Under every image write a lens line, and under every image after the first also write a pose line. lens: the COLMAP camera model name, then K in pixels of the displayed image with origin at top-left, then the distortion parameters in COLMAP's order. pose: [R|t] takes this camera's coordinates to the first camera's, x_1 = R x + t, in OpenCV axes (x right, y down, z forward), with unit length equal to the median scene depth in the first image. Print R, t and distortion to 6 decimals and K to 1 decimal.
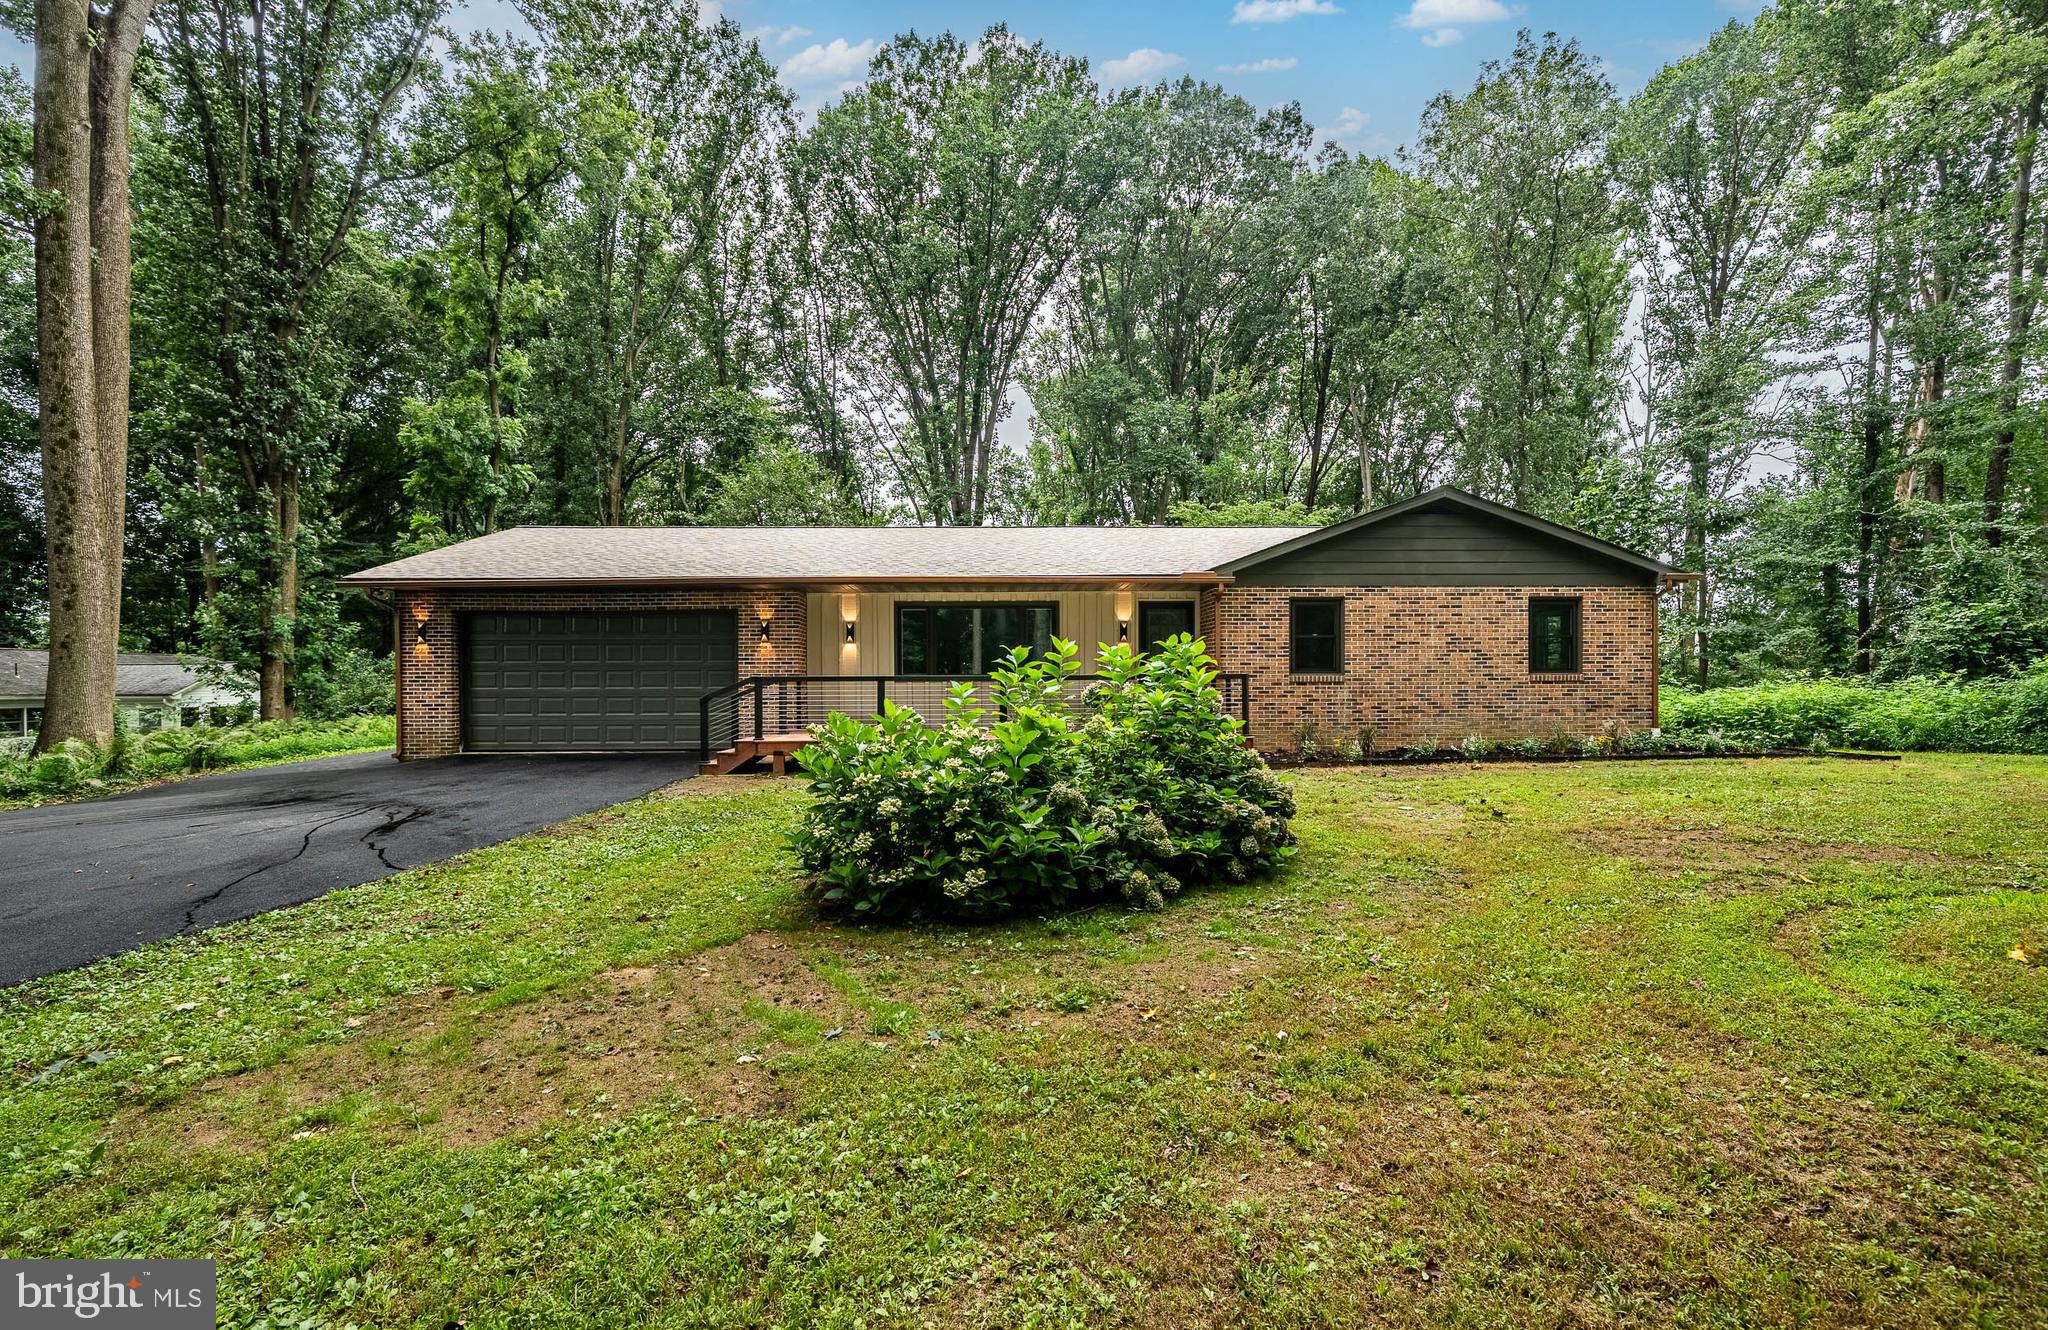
lens RADIAL K [[882.3, 0, 1006.3], [0, 882.3, 683.8], [0, 0, 1]] dist [-0.002372, -0.000025]
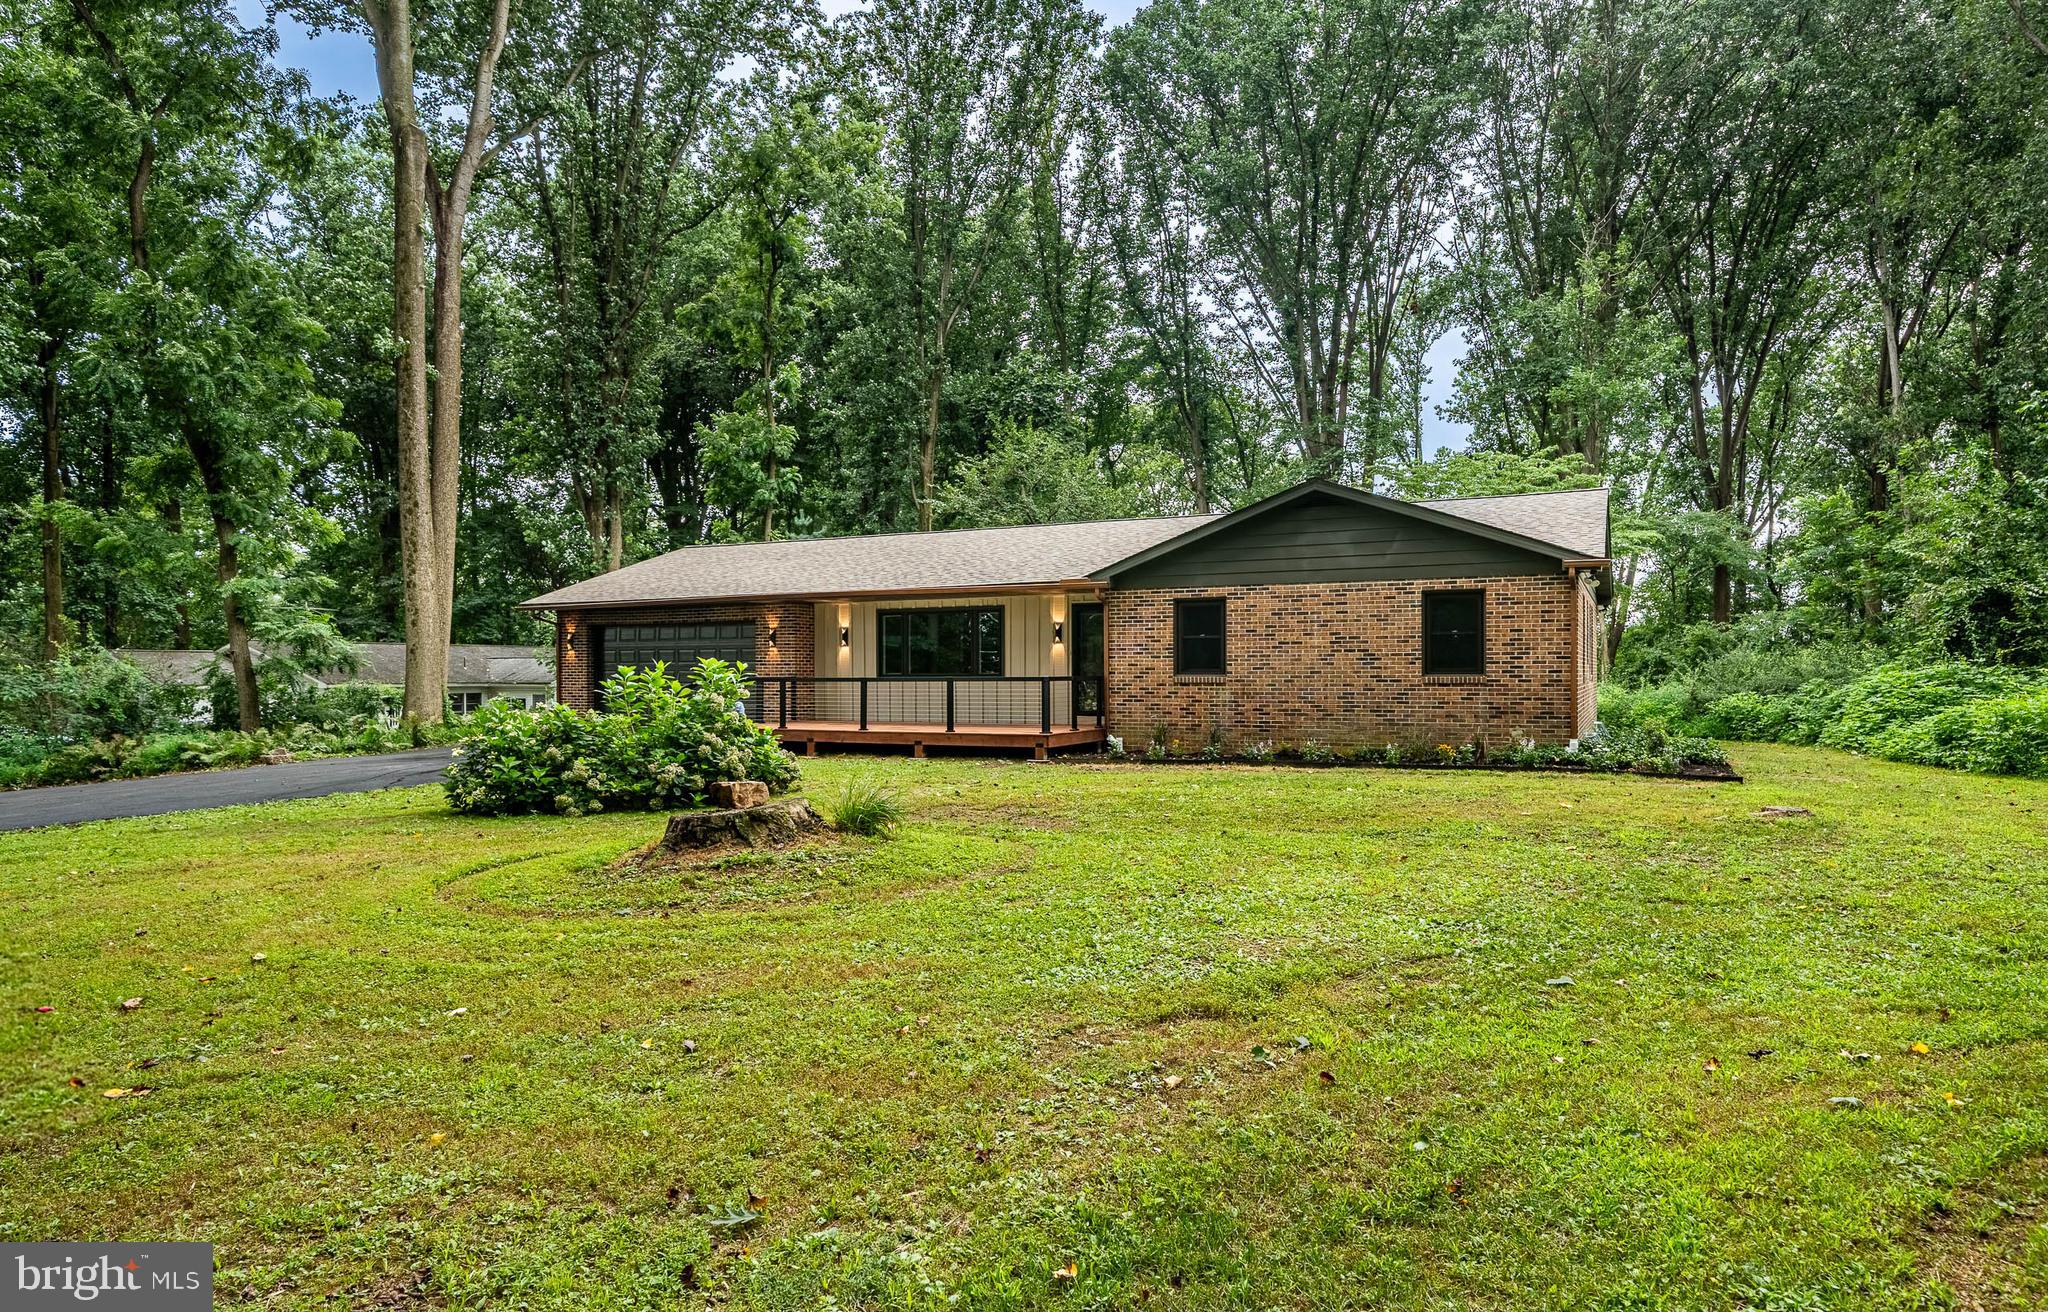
lens RADIAL K [[1182.1, 0, 1034.0], [0, 1182.1, 661.3], [0, 0, 1]] dist [0.031923, 0.000109]
pose [[0.884230, -0.002316, -0.467047, 0.810933], [0.000149, 0.999989, -0.004675, -0.019994], [0.467052, 0.004064, 0.884220, -0.272734]]
